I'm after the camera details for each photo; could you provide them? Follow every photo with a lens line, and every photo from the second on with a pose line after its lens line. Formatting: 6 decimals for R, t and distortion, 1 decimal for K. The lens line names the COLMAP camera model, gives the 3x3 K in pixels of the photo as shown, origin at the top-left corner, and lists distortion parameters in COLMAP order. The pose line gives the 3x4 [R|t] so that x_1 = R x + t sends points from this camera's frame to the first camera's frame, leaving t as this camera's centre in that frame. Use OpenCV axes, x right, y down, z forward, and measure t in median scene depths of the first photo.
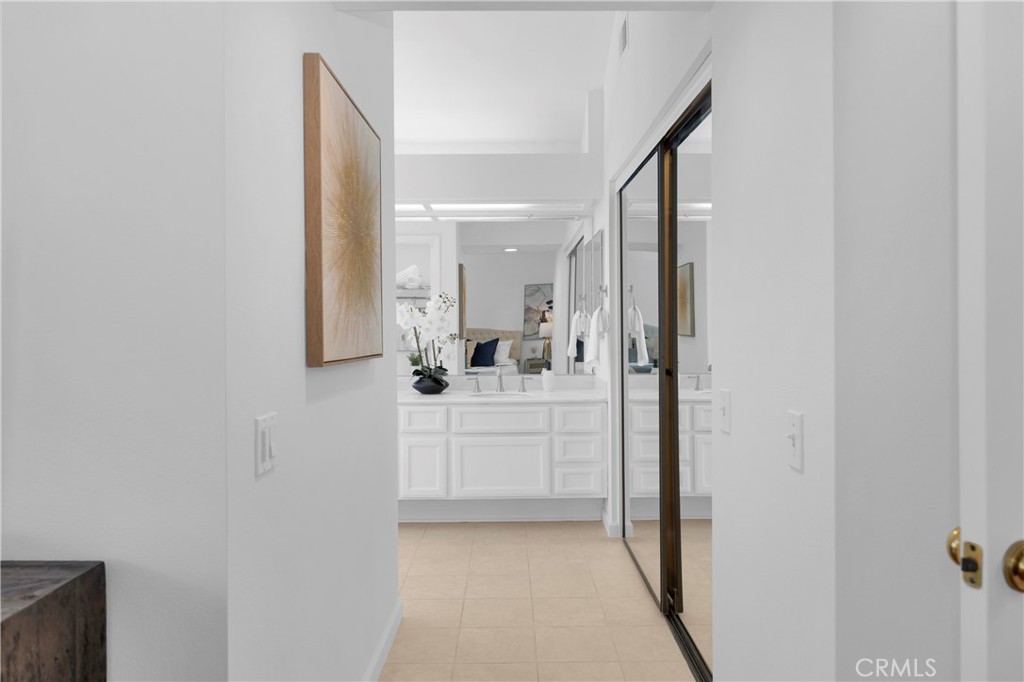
lens RADIAL K [[738.0, 0, 511.7], [0, 738.0, 337.8], [0, 0, 1]] dist [0.000031, -0.000023]
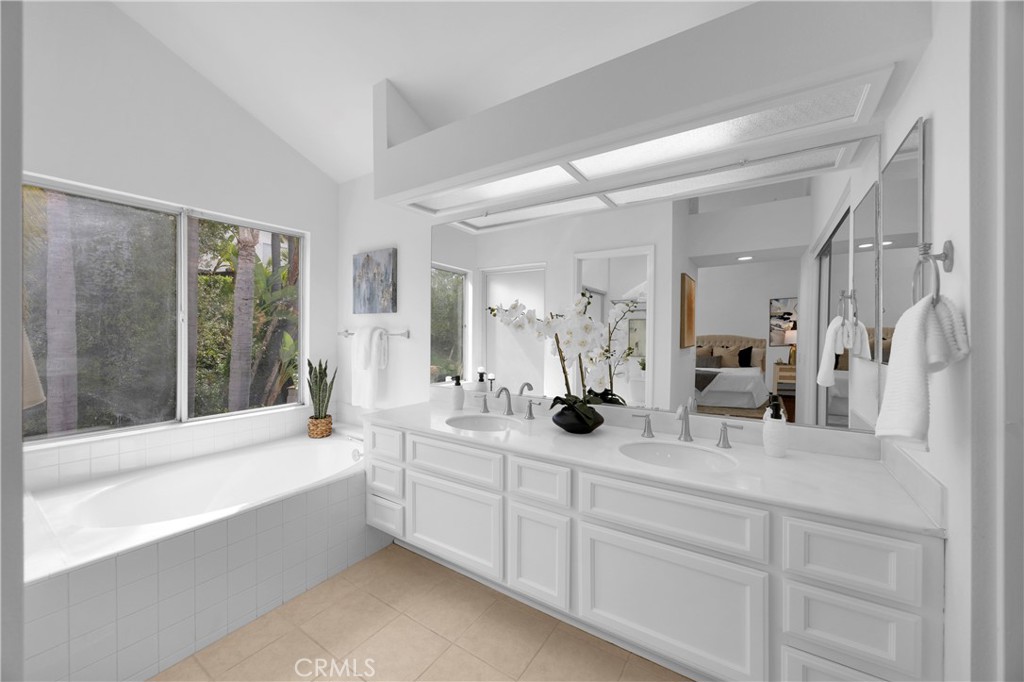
lens RADIAL K [[390.1, 0, 513.5], [0, 390.1, 333.7], [0, 0, 1]] dist [-0.000190, 0.000429]
pose [[0.835917, 0.011638, -0.548732, 0.045714], [-0.019405, 0.999777, -0.008356, -0.015207], [0.548512, 0.017633, 0.835956, 0.634098]]
